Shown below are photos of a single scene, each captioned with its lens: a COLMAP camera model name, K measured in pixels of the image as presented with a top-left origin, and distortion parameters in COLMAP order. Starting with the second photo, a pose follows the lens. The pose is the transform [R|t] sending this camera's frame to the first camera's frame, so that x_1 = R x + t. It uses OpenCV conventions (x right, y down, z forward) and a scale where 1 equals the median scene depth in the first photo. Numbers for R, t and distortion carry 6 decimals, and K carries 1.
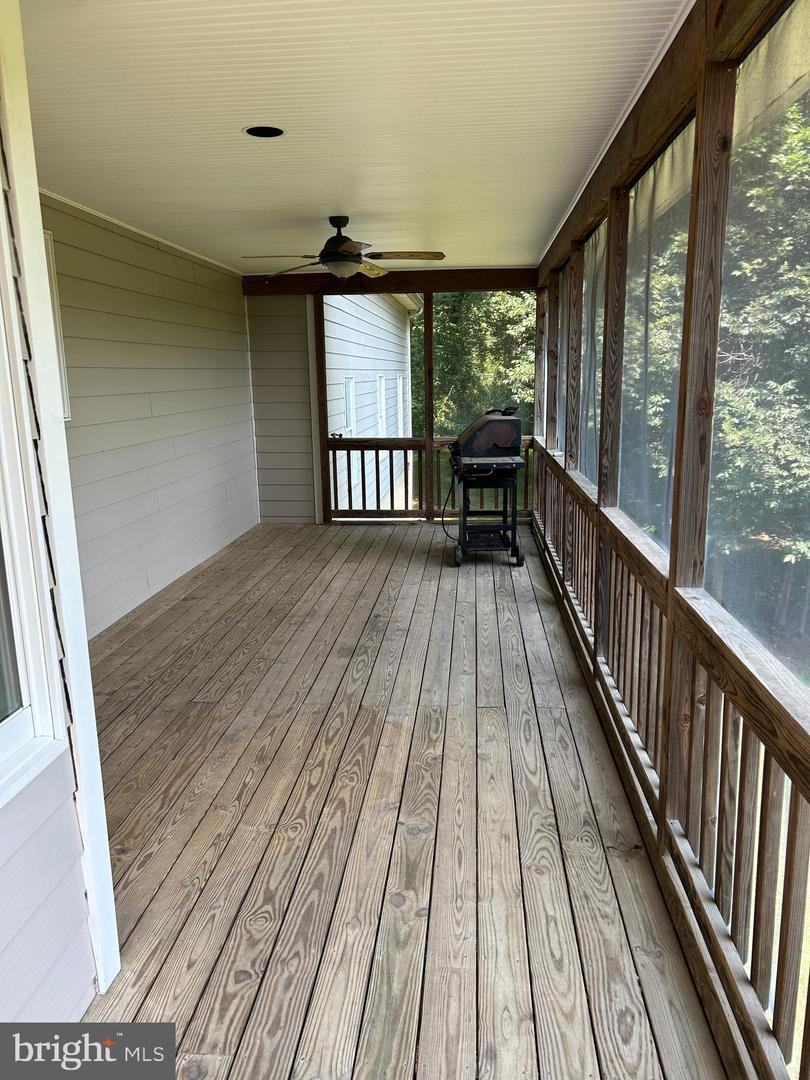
lens RADIAL K [[798.9, 0, 408.1], [0, 798.9, 538.8], [0, 0, 1]] dist [0.064609, -0.076828]
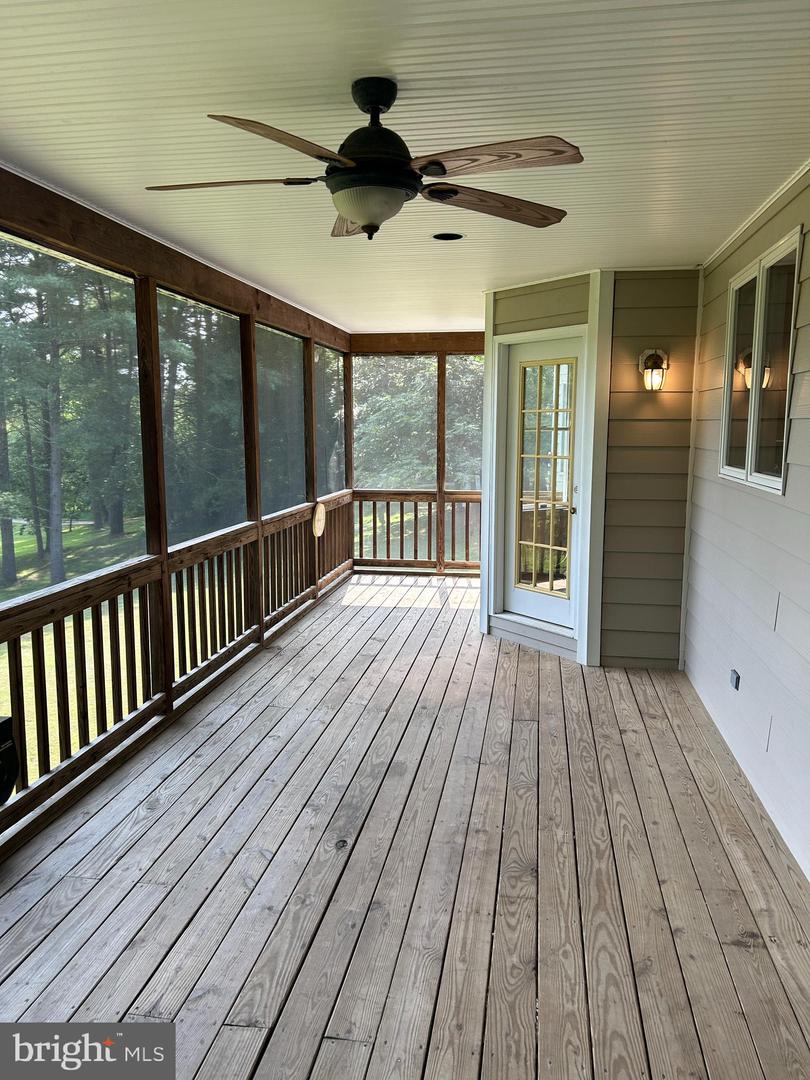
lens RADIAL K [[798.9, 0, 408.3], [0, 798.9, 538.3], [0, 0, 1]] dist [0.064609, -0.076828]
pose [[-0.996806, 0.002609, 0.079816, -0.150831], [0.029414, 0.941196, 0.336577, -0.346679], [-0.074244, 0.337850, -0.938267, 1.646055]]
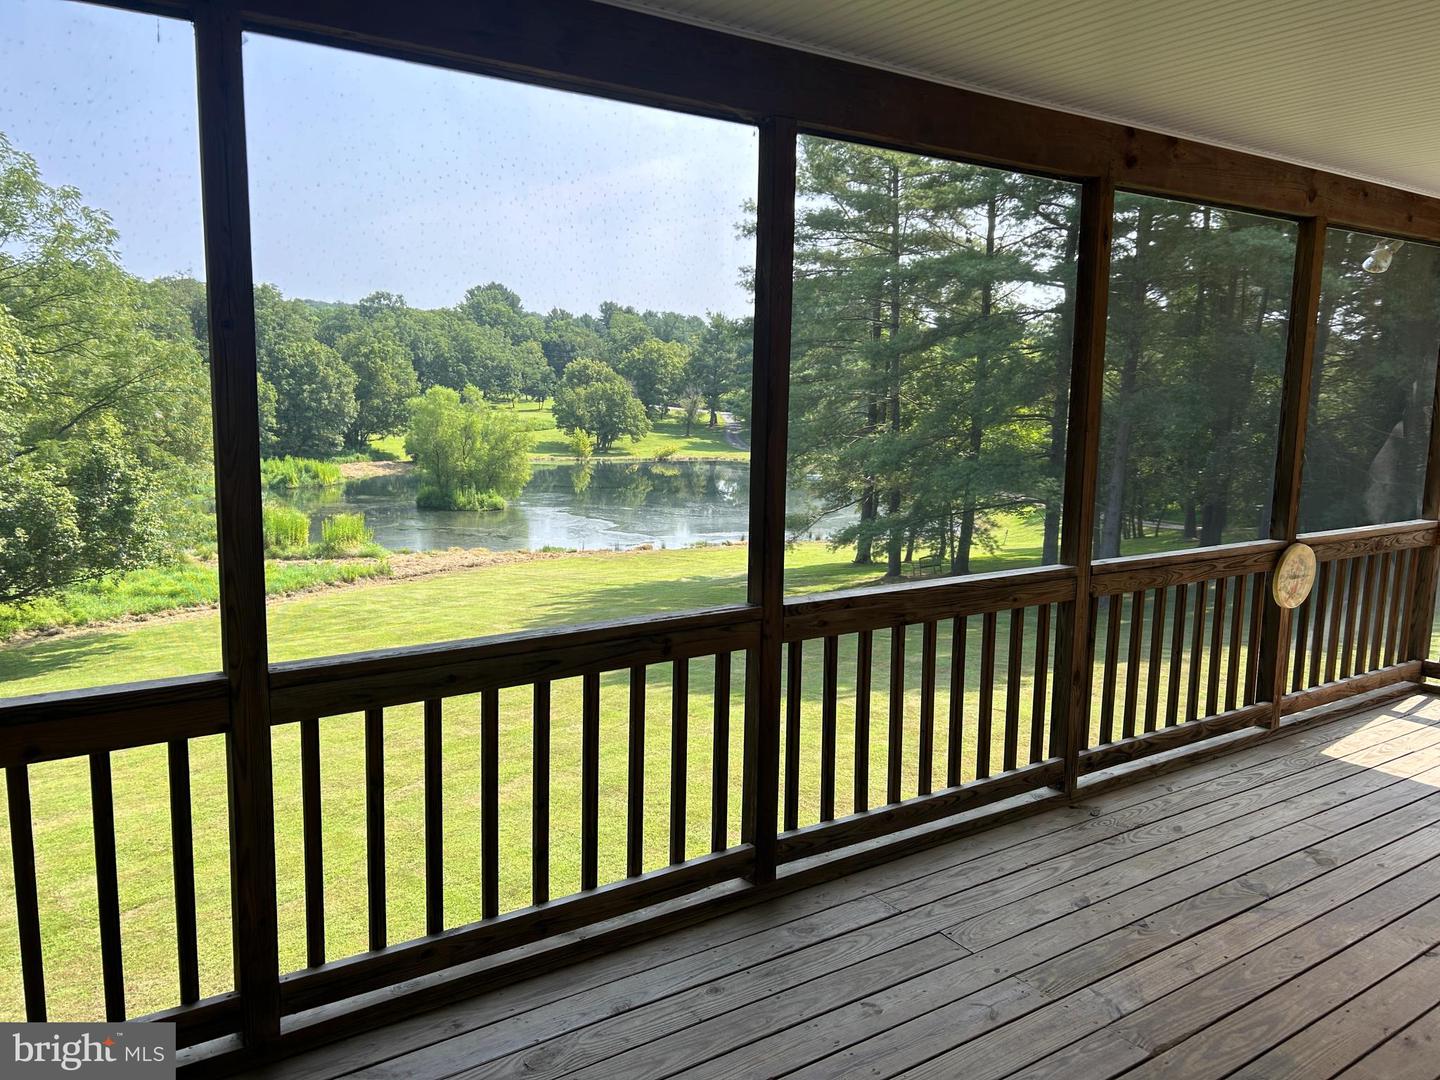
lens RADIAL K [[1065.2, 0, 716.8], [0, 1065.2, 527.7], [0, 0, 1]] dist [0.064609, -0.076828]
pose [[-0.625328, -0.094019, 0.774678, -0.311500], [0.156230, 0.957535, 0.242322, -0.255435], [-0.764563, 0.272558, -0.584085, 1.237921]]
